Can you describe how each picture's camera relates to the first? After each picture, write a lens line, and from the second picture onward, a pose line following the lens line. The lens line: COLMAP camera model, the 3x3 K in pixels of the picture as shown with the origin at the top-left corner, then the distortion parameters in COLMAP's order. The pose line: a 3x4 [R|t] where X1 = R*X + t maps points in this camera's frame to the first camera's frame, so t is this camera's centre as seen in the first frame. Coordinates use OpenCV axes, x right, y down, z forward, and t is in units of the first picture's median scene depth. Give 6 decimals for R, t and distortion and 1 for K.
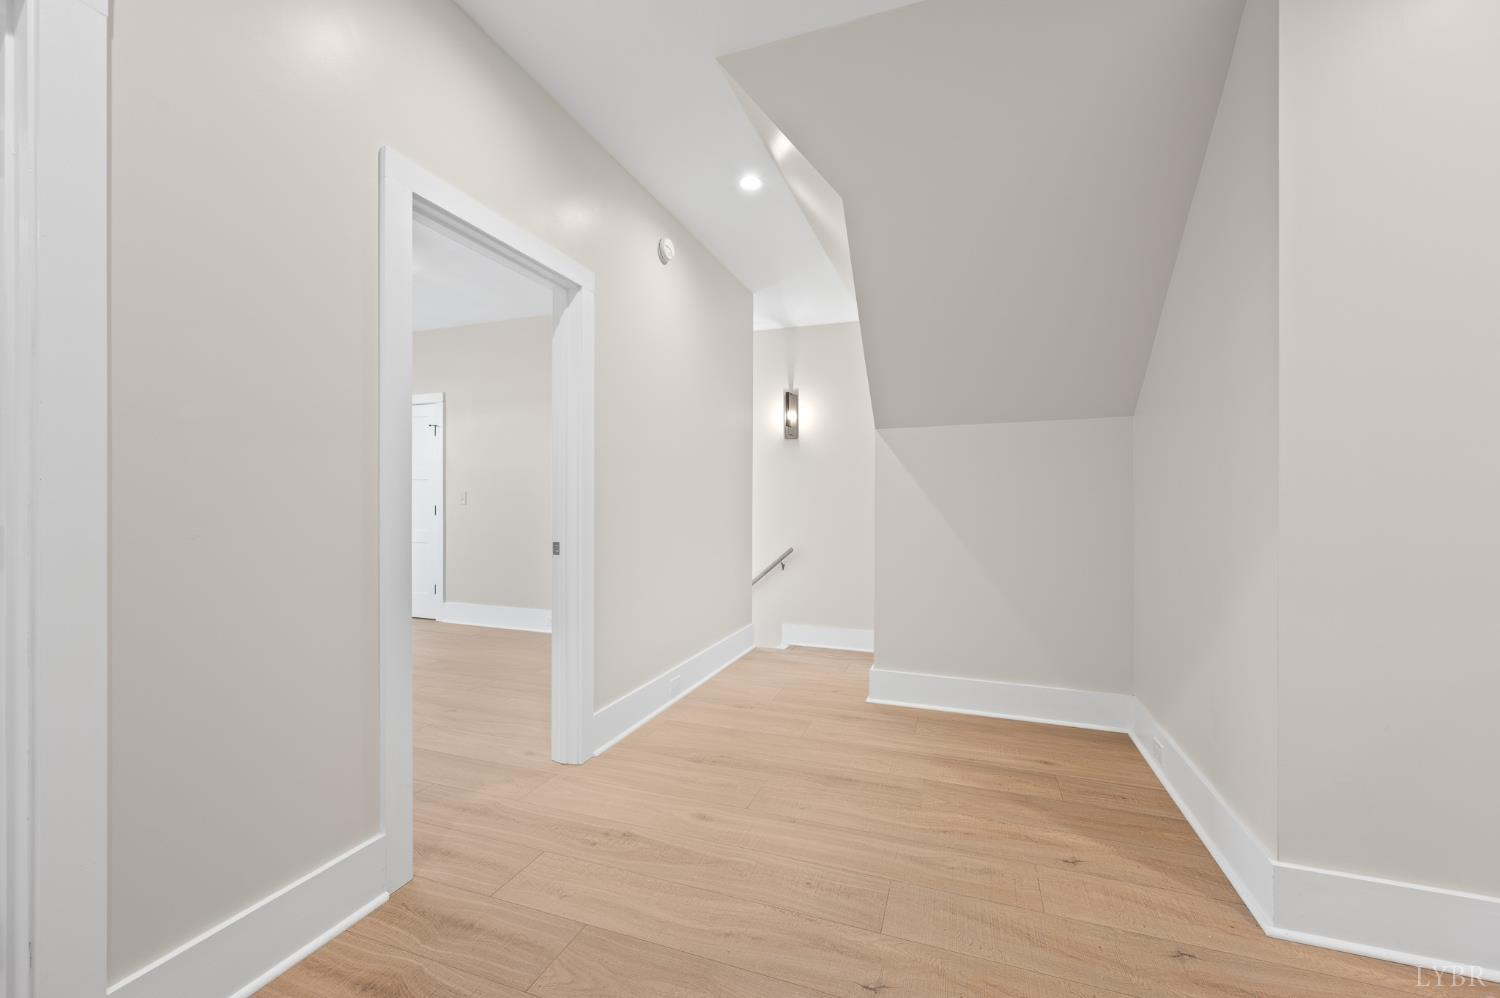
lens RADIAL K [[607.5, 0, 750.0], [0, 607.5, 499.0], [0, 0, 1]] dist [-0.000835, -0.000373]
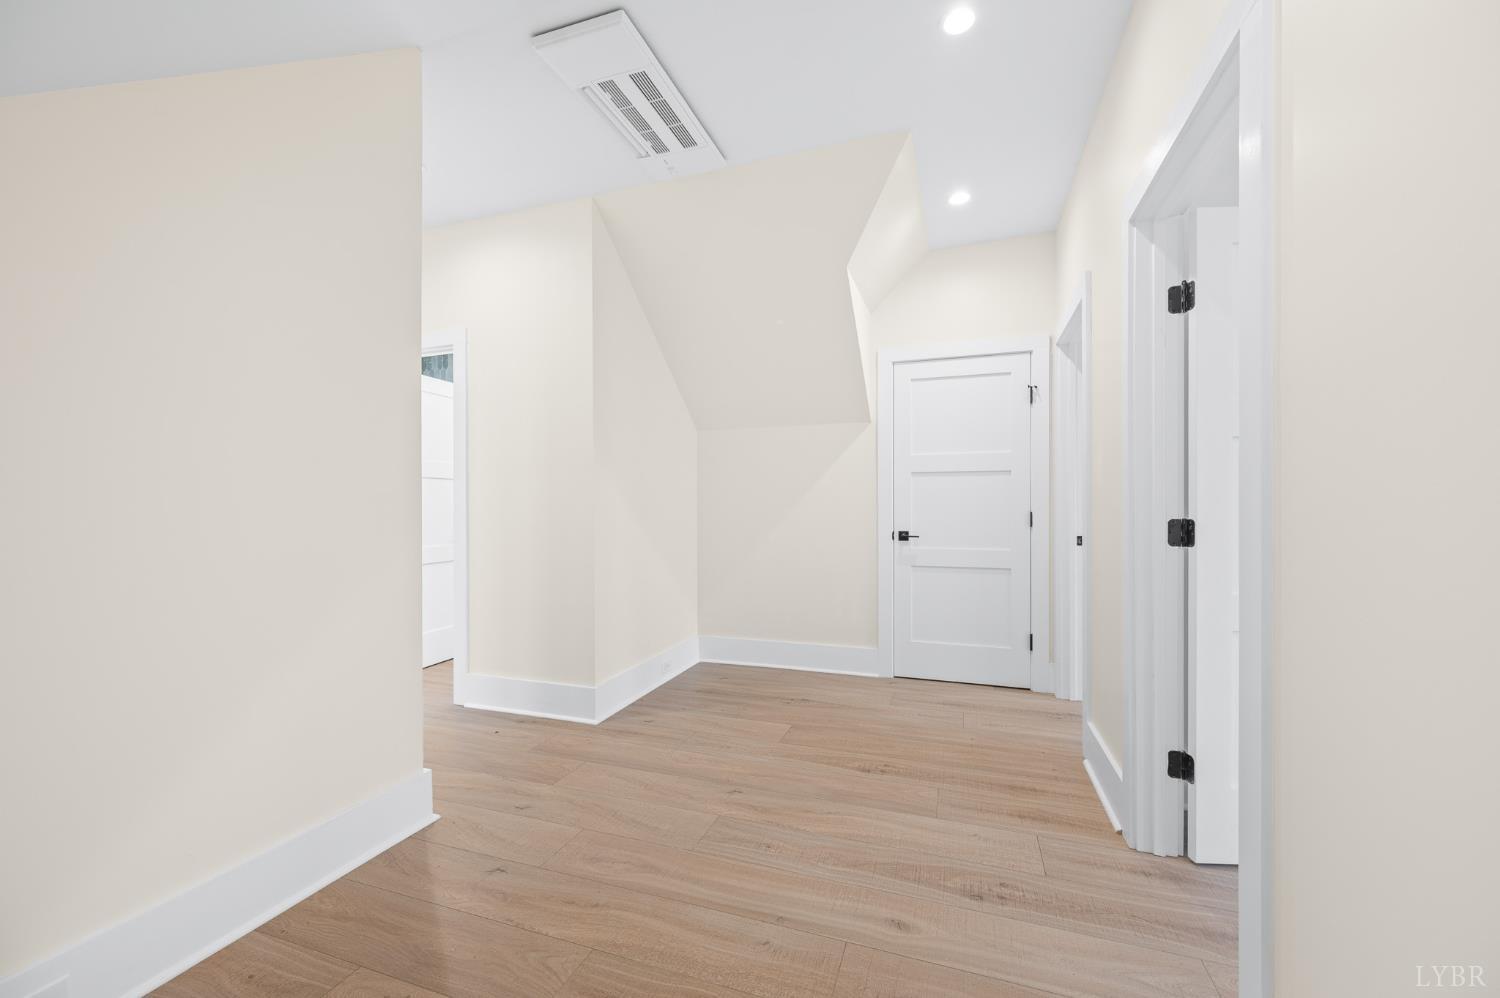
lens RADIAL K [[607.5, 0, 750.0], [0, 607.5, 499.0], [0, 0, 1]] dist [-0.000835, -0.000373]
pose [[-0.999983, 0.001711, -0.005655, 0.125313], [0.001769, 0.999945, -0.010360, 0.006119], [0.005637, -0.010370, -0.999930, 1.969437]]
